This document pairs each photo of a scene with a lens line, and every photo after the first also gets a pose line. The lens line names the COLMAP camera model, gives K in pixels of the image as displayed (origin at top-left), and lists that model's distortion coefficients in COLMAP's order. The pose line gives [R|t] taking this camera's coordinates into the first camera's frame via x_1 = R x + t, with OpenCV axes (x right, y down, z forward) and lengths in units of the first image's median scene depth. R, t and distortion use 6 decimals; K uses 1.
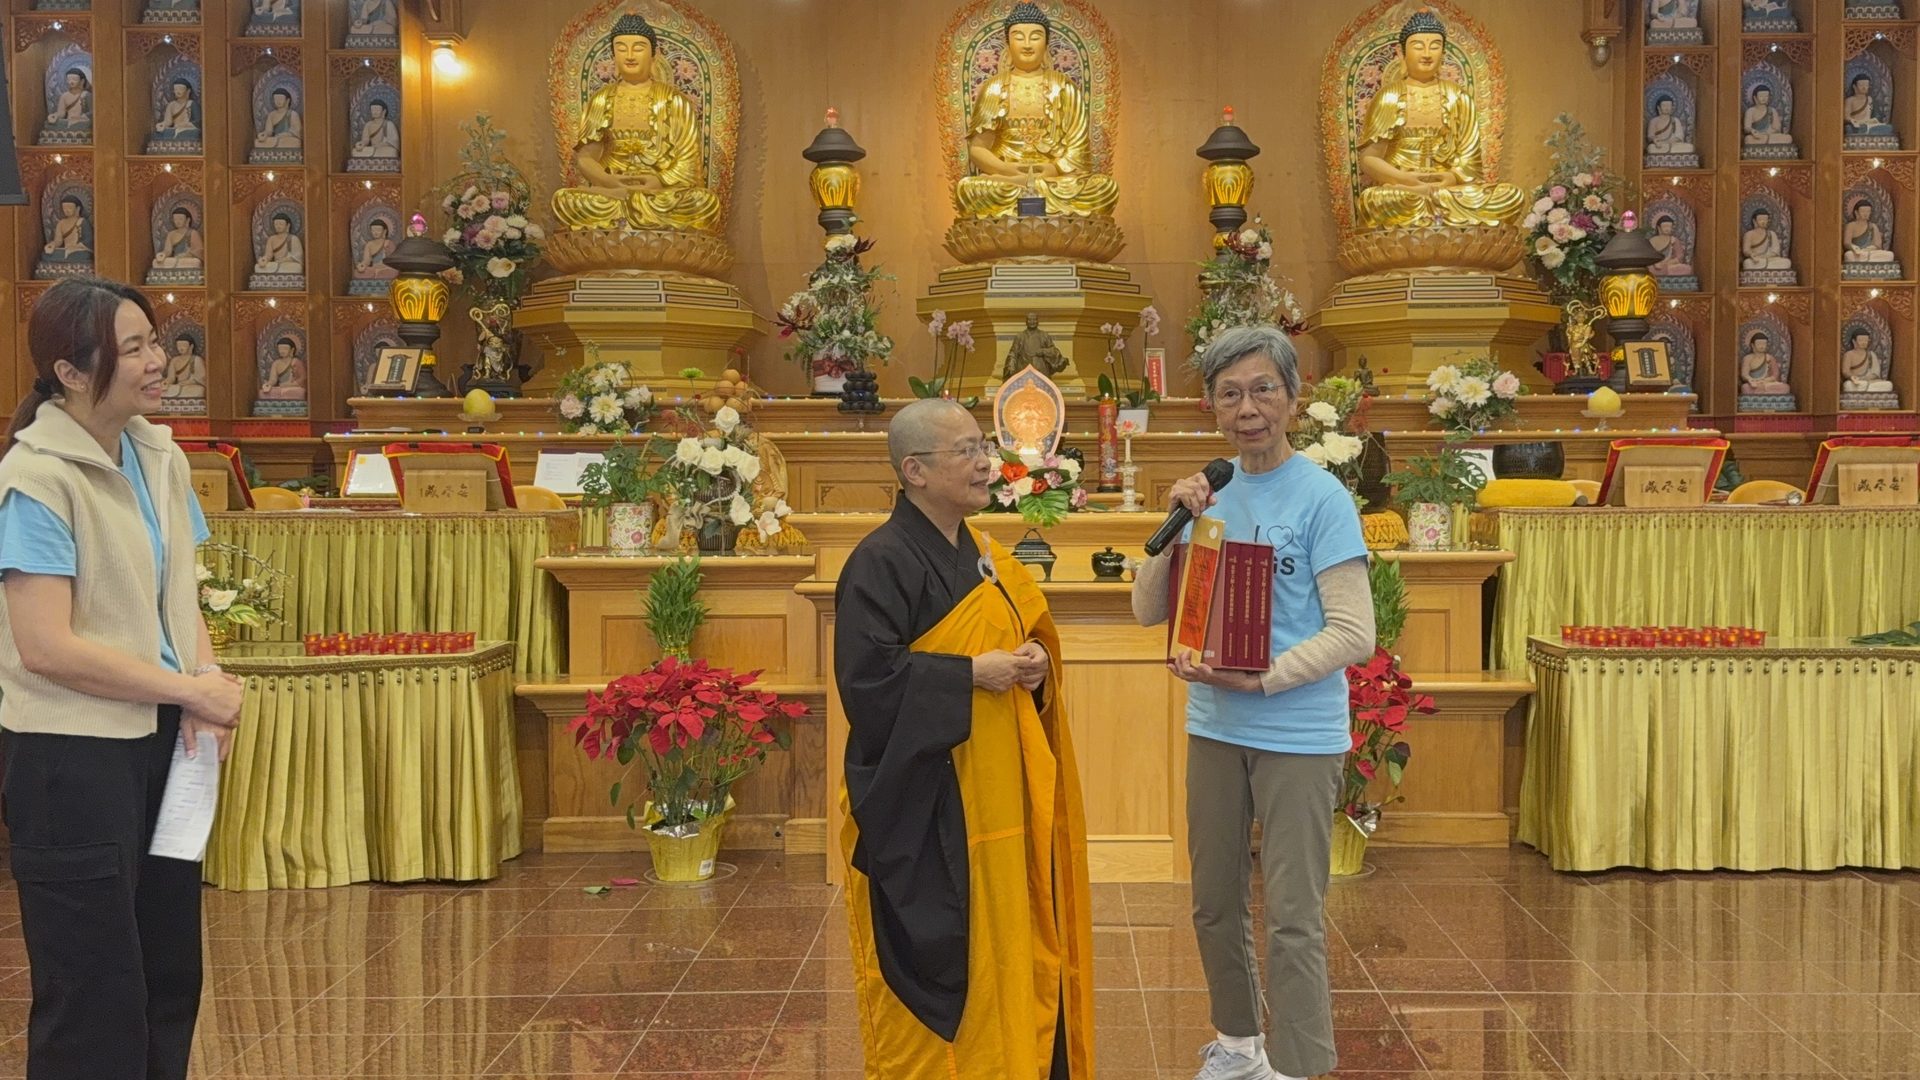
lens RADIAL K [[1816.9, 0, 1039.2], [0, 1816.9, 520.1], [0, 0, 1]] dist [0.206157, -0.484501]
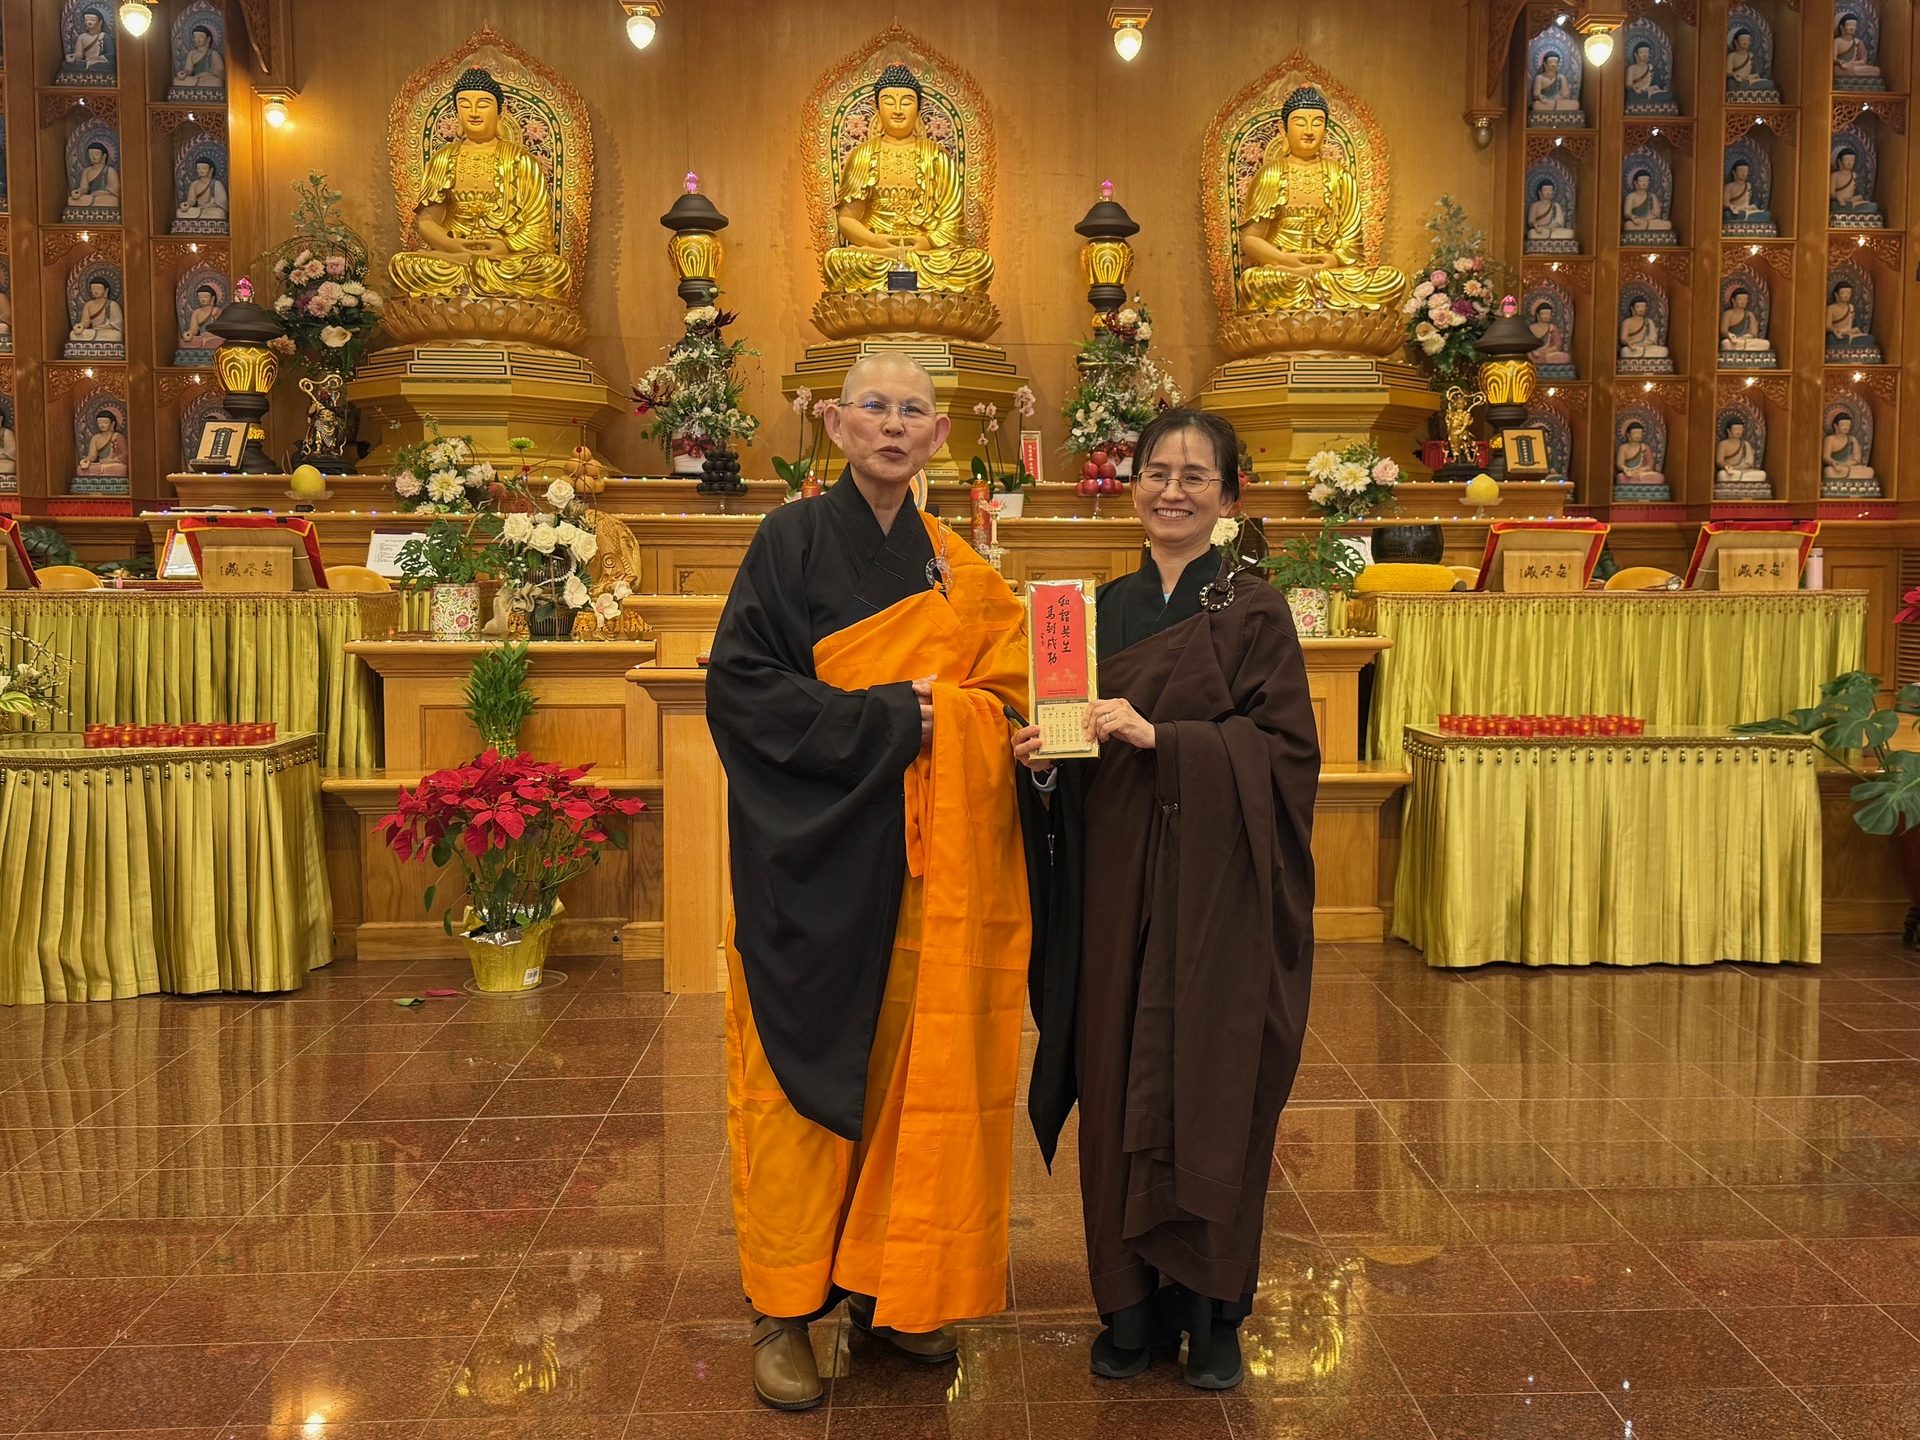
lens RADIAL K [[1787.0, 0, 1053.4], [0, 1787.0, 677.7], [0, 0, 1]] dist [0.210535, -0.498790]
pose [[0.997721, 0.000565, 0.067475, 0.011027], [-0.002905, 0.999397, 0.034591, 0.003673], [-0.067415, -0.034709, 0.997121, 0.043708]]
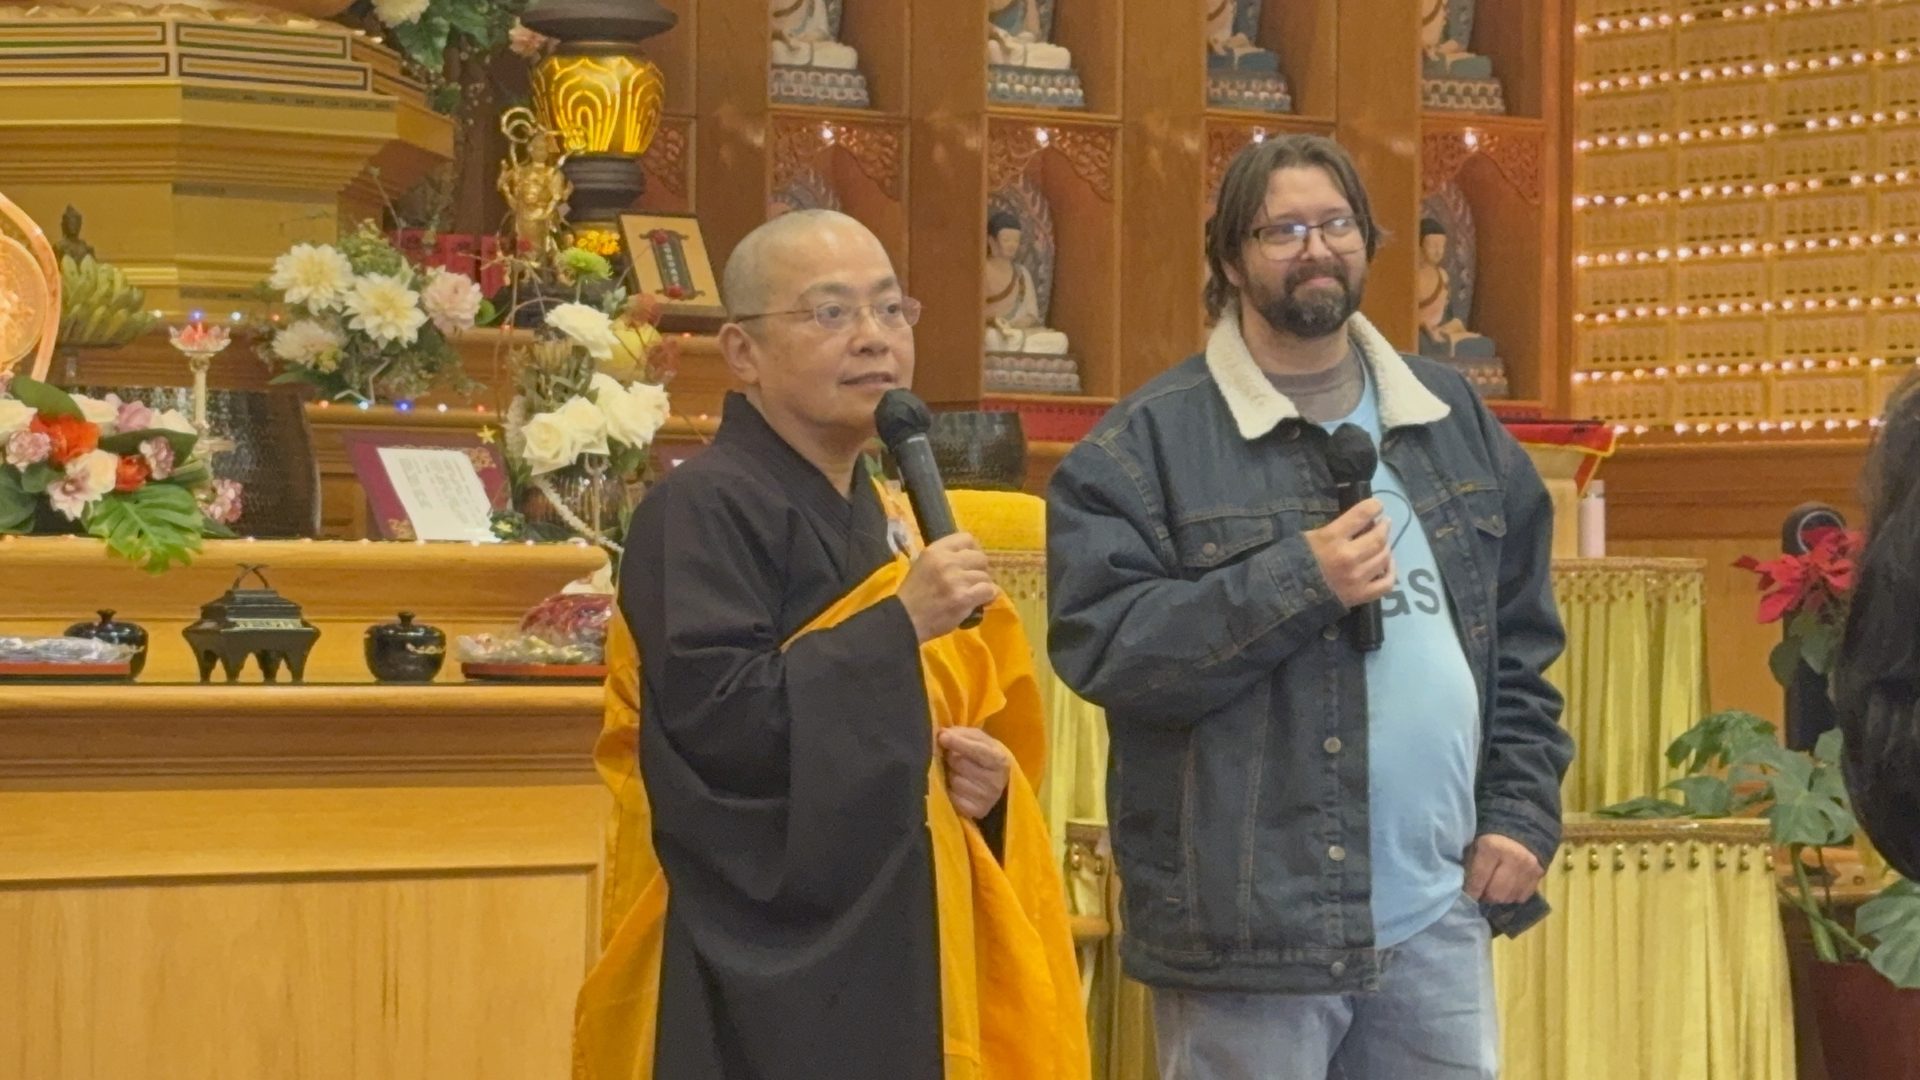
lens RADIAL K [[5493.4, 0, 960.0], [0, 5493.4, 540.0], [0, 0, 1]] dist [0.109903, 0.503380]
pose [[0.806649, 0.017272, 0.590778, -0.365971], [0.006957, 0.999226, -0.038714, 0.028738], [-0.590990, 0.035339, 0.805905, -0.069209]]
